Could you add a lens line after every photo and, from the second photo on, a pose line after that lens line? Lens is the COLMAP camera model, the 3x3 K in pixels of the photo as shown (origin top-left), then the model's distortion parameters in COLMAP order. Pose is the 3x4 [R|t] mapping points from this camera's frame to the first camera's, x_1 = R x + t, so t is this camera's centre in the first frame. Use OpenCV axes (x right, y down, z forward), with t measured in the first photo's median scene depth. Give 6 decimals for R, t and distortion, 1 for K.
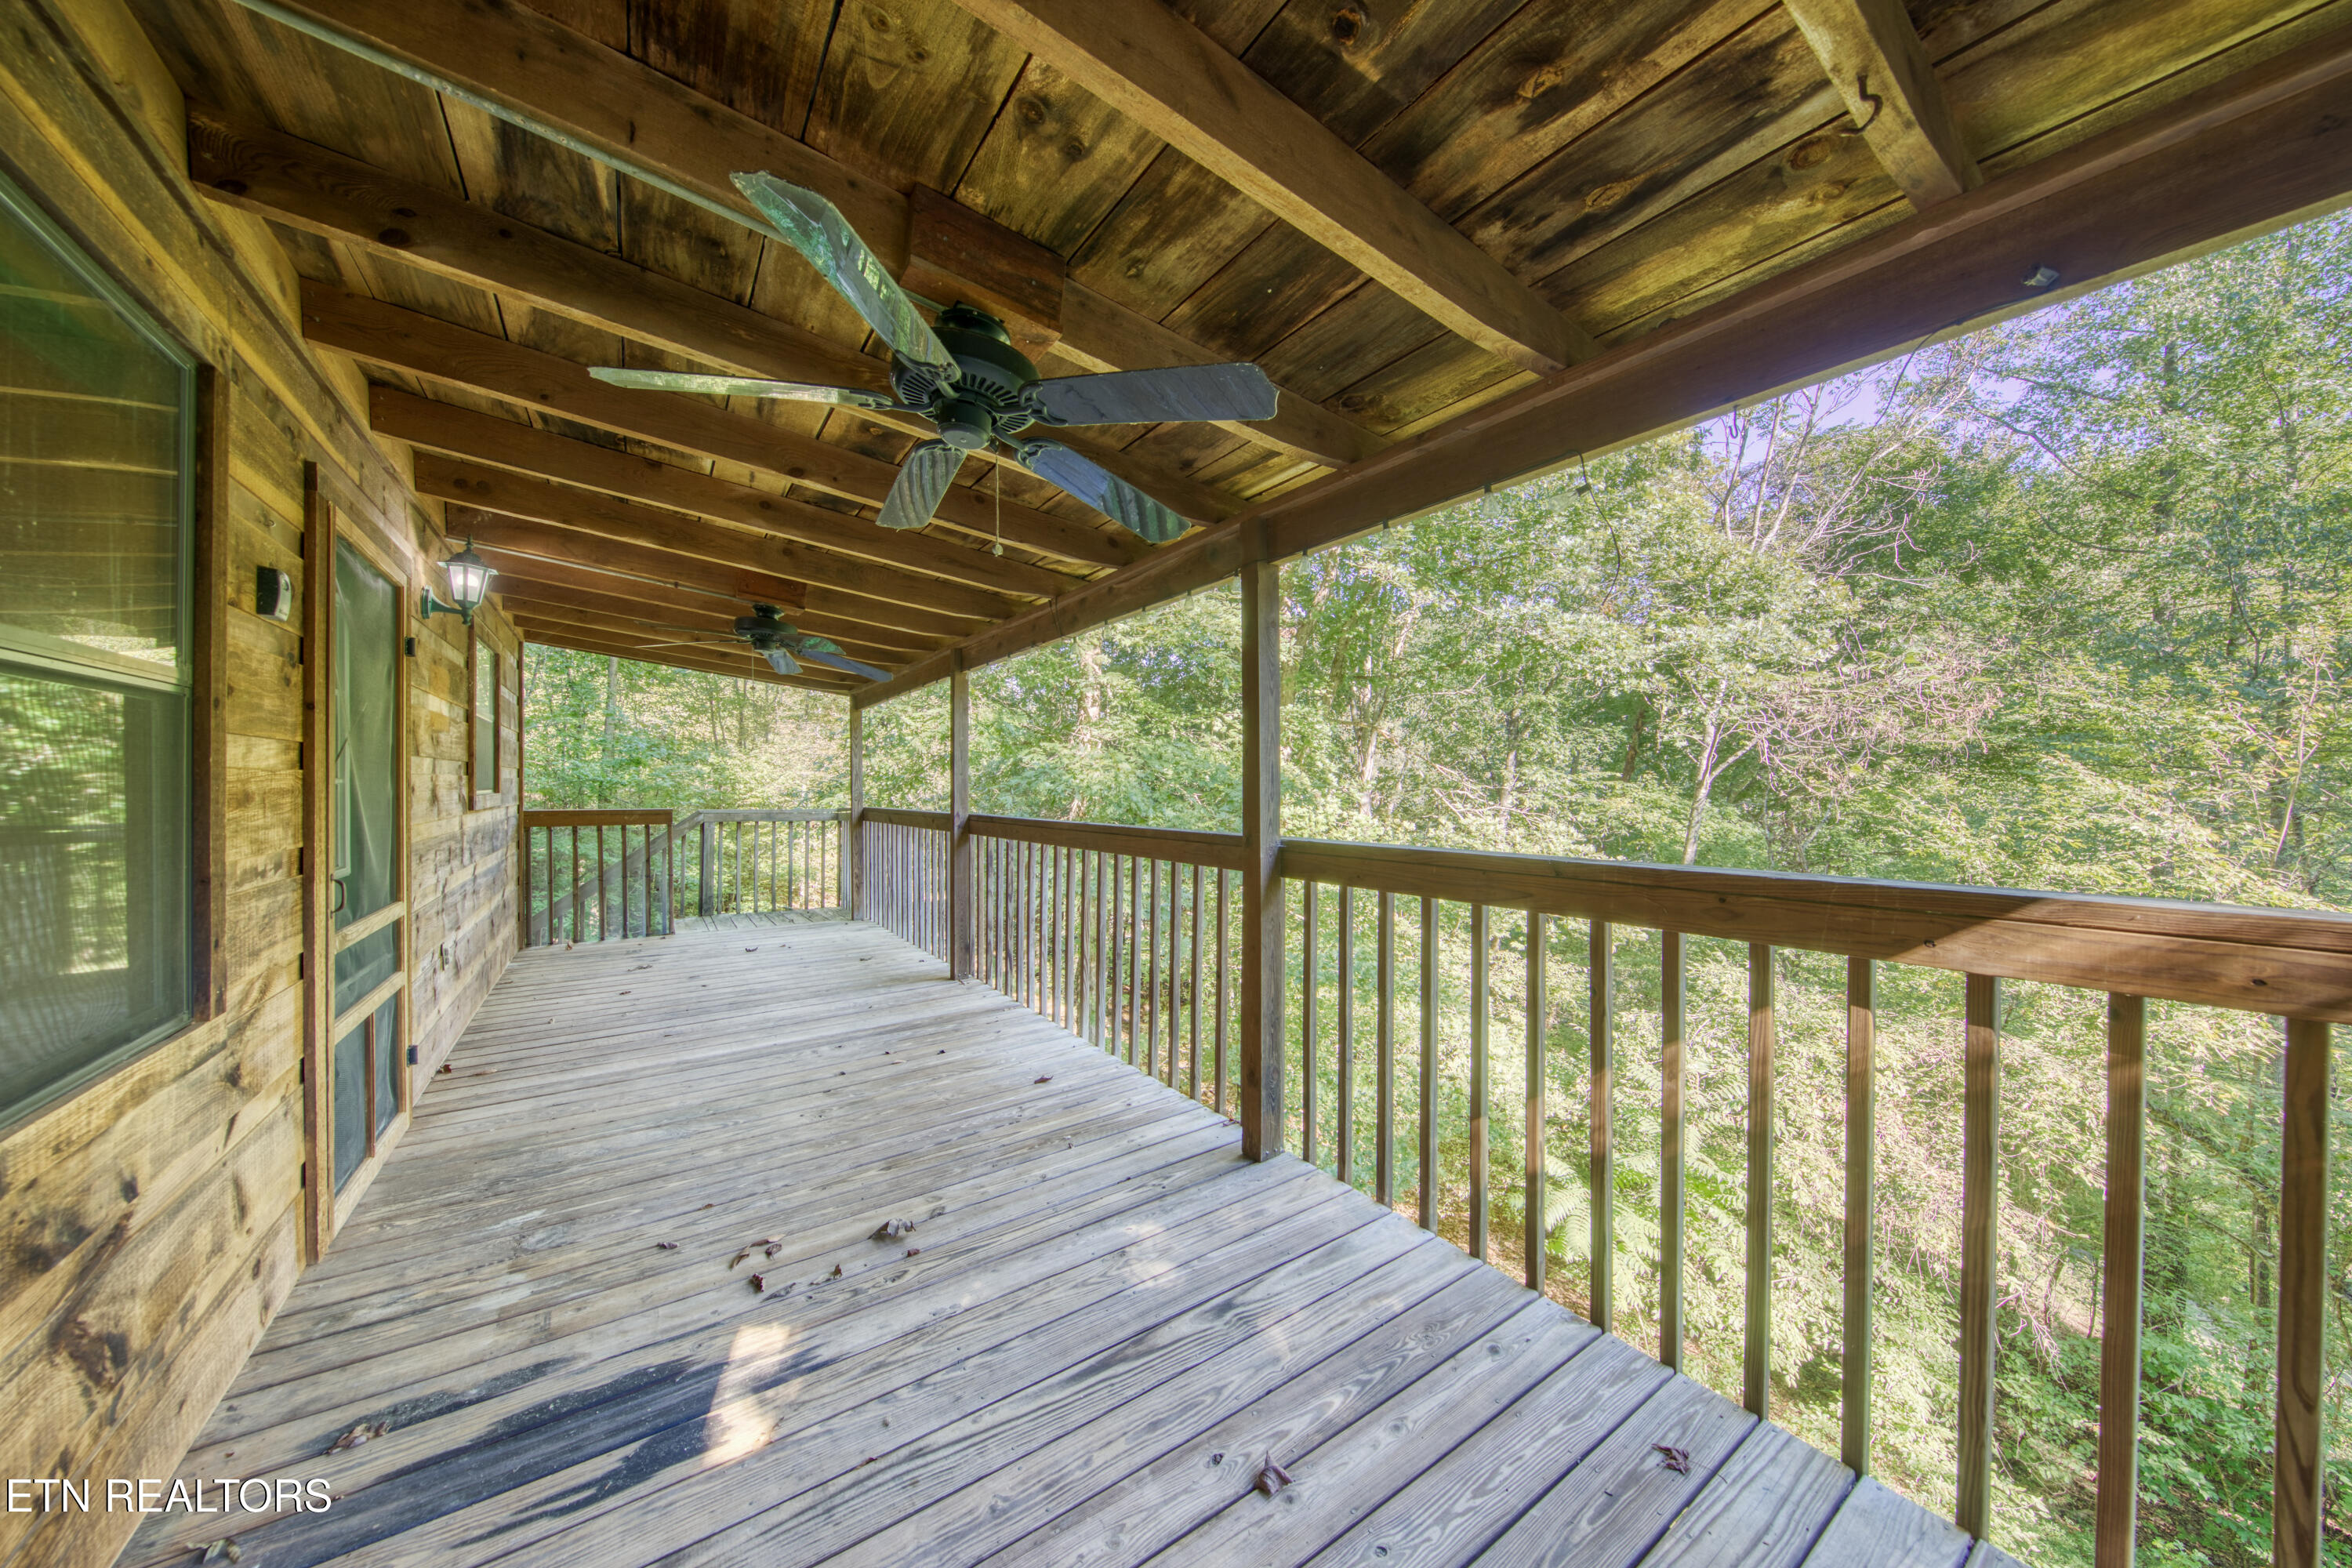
lens RADIAL K [[762.3, 0, 1138.9], [0, 762.3, 778.8], [0, 0, 1]] dist [0.000551, -0.001883]
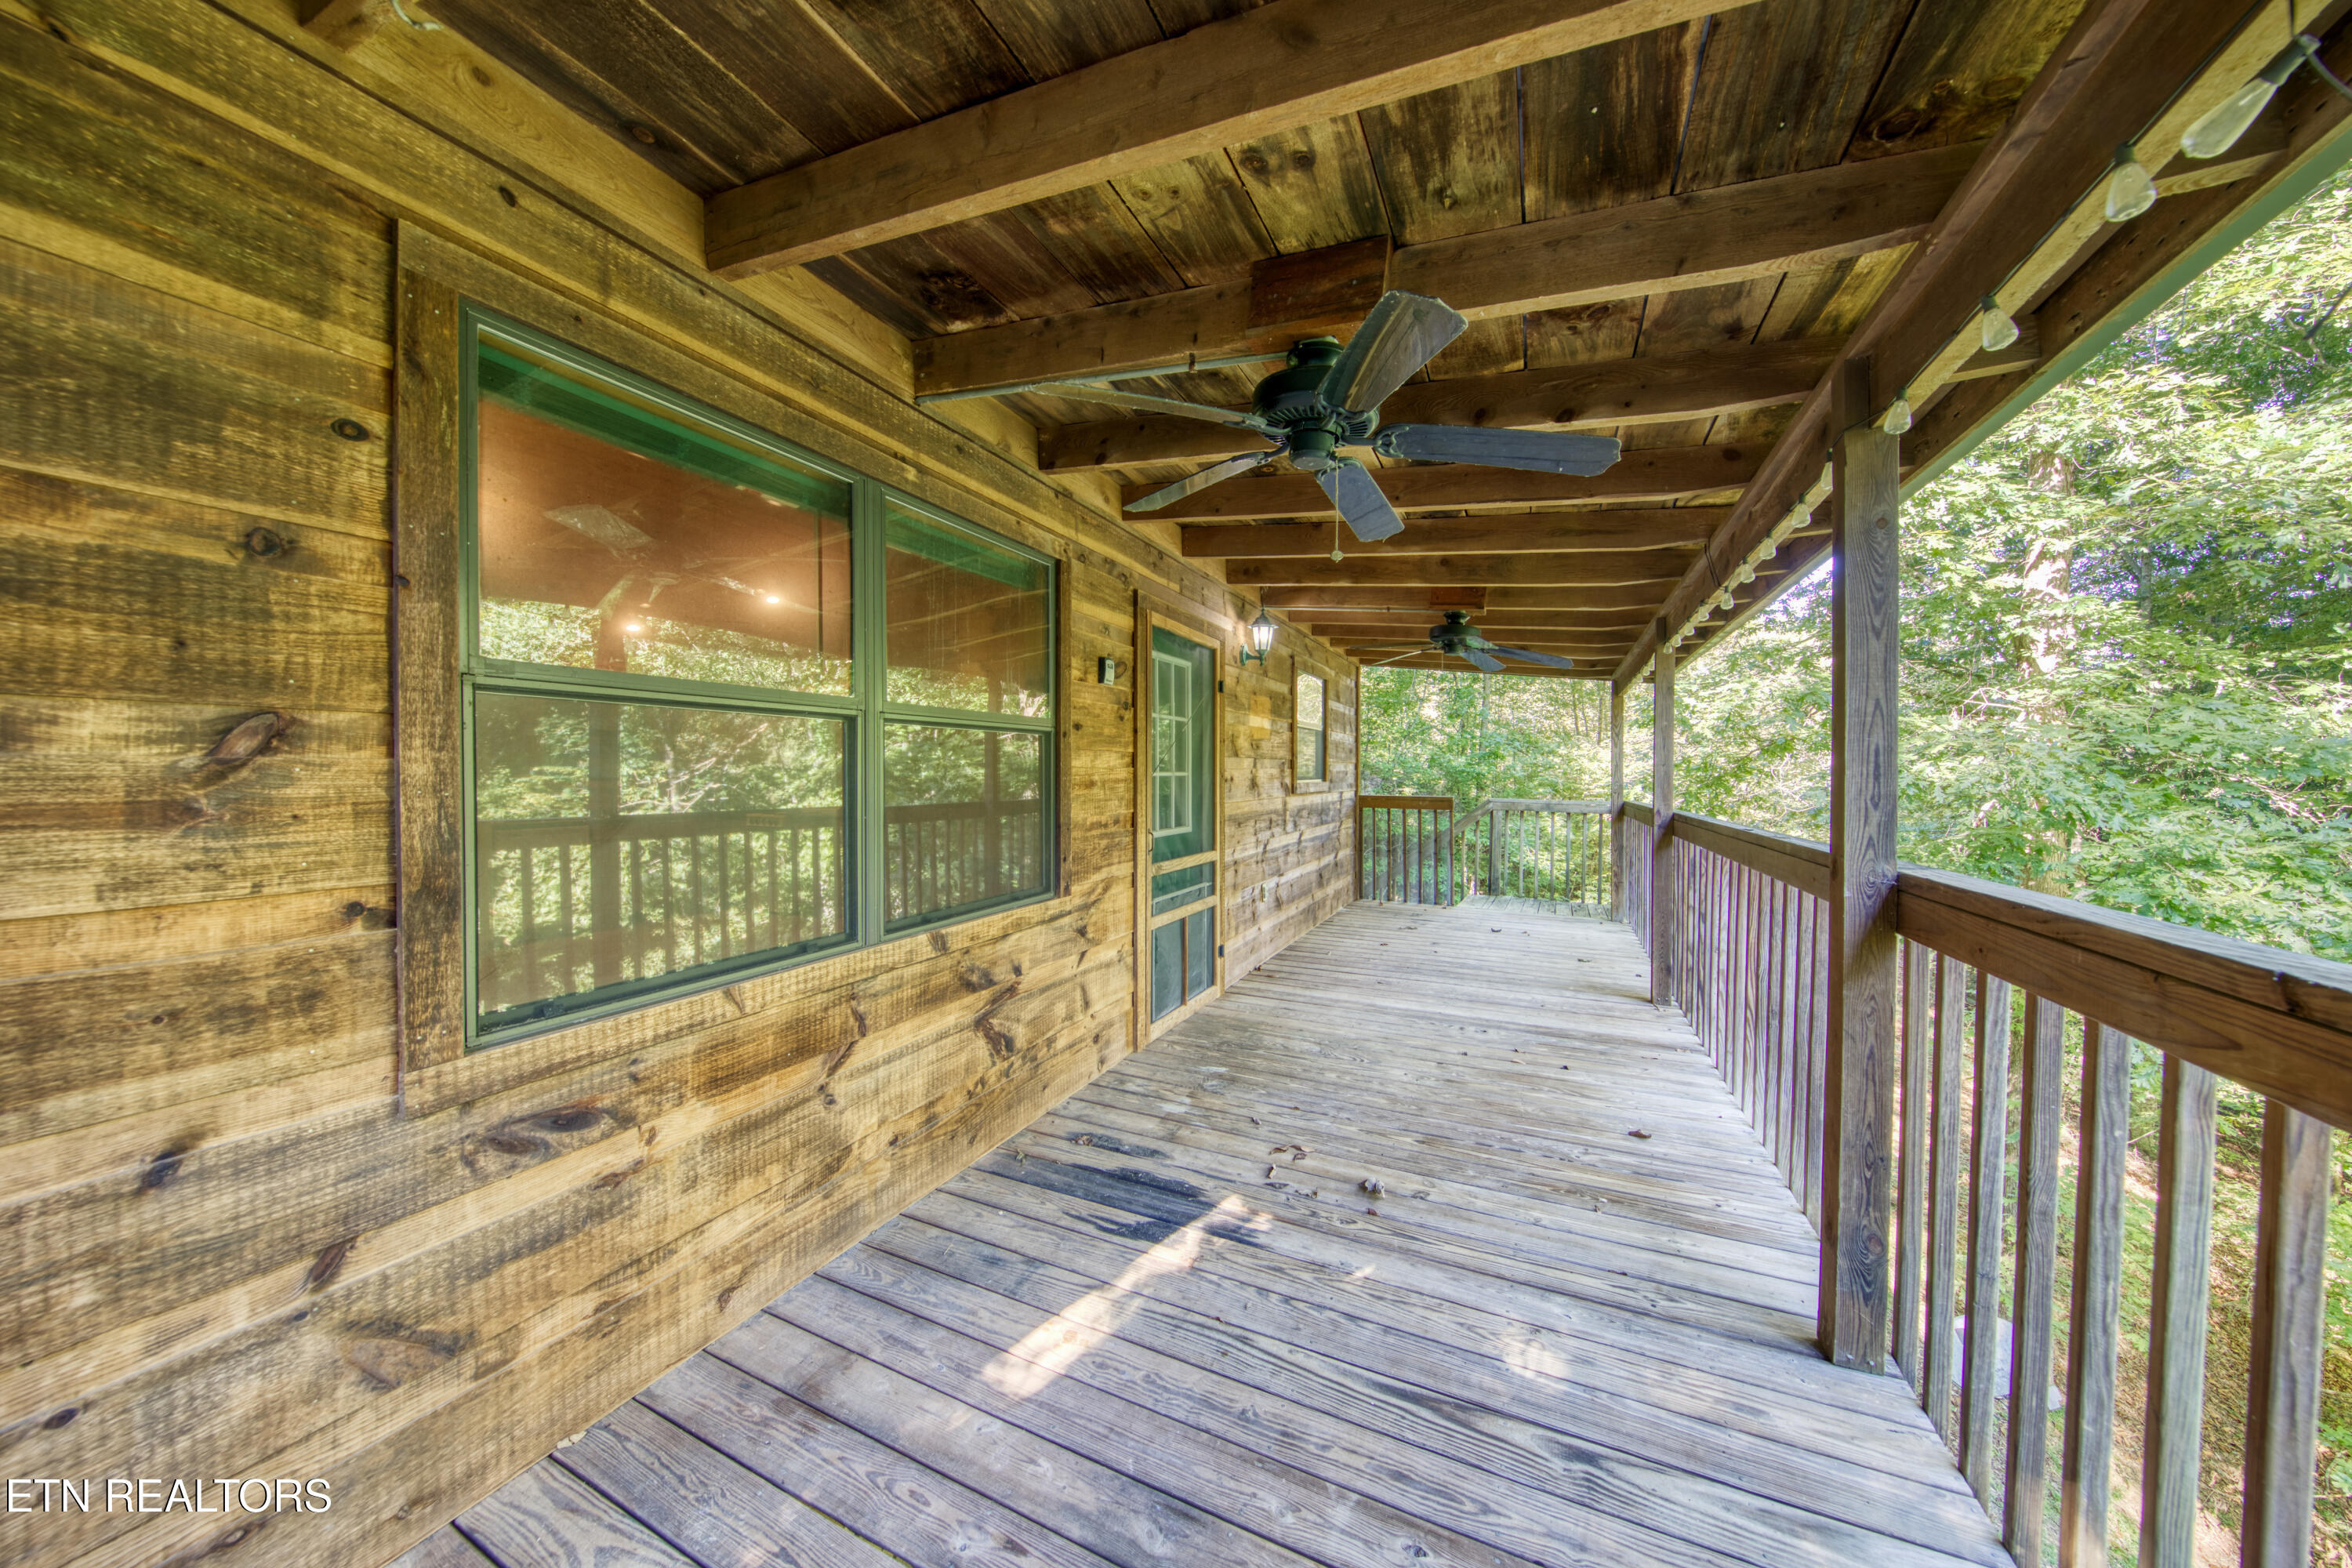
lens RADIAL K [[754.1, 0, 1186.3], [0, 754.1, 781.9], [0, 0, 1]] dist [0.038151, -0.019967]
pose [[0.518054, 0.010677, -0.855281, 0.445928], [0.004926, 0.999868, 0.015466, -0.006965], [0.855333, -0.012225, 0.517934, 0.201962]]
